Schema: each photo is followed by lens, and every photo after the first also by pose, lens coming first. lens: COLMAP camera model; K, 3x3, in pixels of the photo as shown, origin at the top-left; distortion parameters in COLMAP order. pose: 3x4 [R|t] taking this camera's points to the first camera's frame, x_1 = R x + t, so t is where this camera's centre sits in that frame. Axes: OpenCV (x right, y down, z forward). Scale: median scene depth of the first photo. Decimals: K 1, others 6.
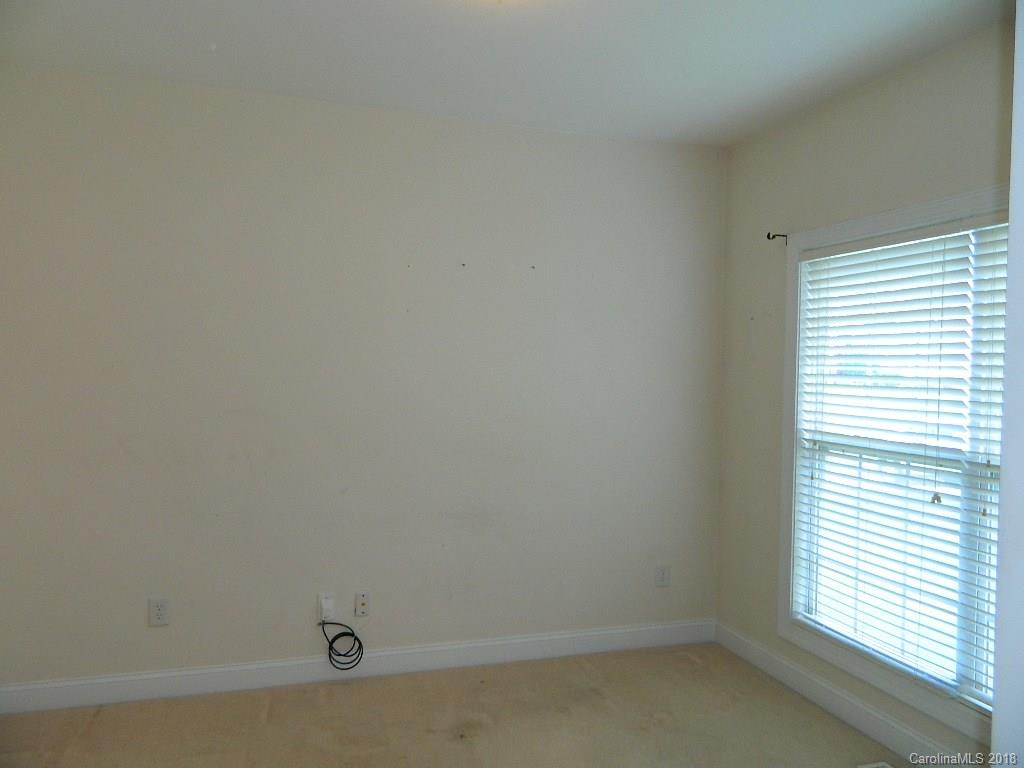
lens RADIAL K [[769.7, 0, 512.0], [0, 769.7, 384.0], [0, 0, 1]] dist [0.024833, 0.001692]
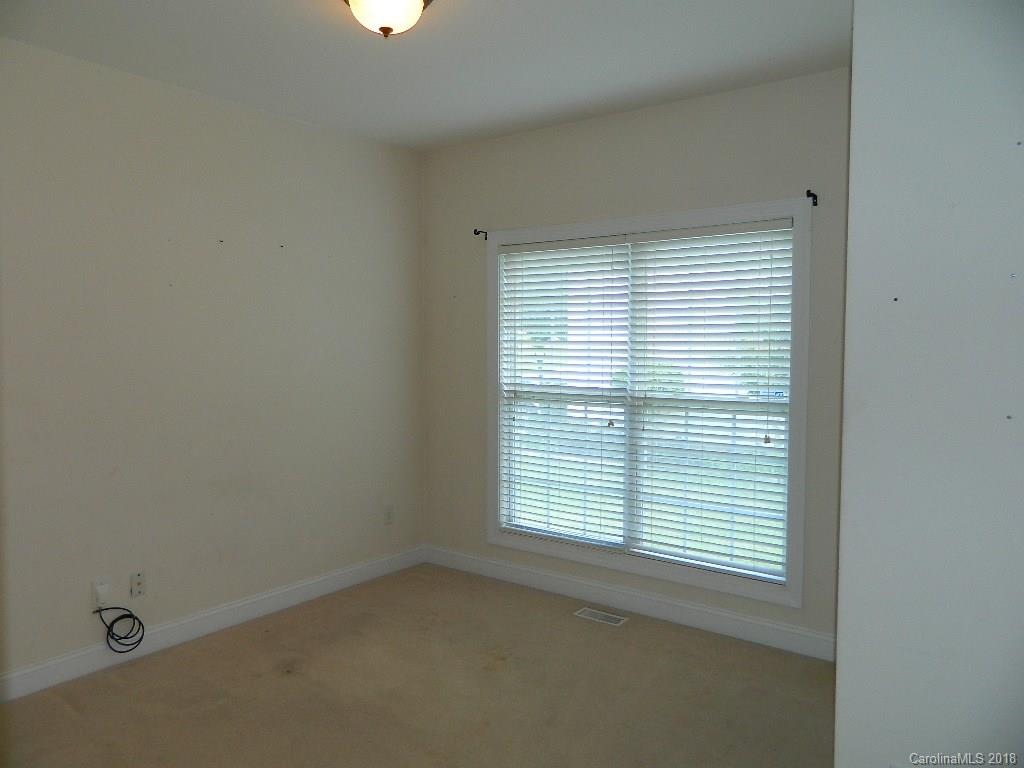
lens RADIAL K [[769.7, 0, 512.0], [0, 769.7, 384.0], [0, 0, 1]] dist [0.024833, 0.001692]
pose [[0.816845, -0.051422, 0.574560, -0.364773], [0.026280, 0.998302, 0.051985, -0.007316], [-0.576258, -0.027365, 0.816810, -0.074671]]
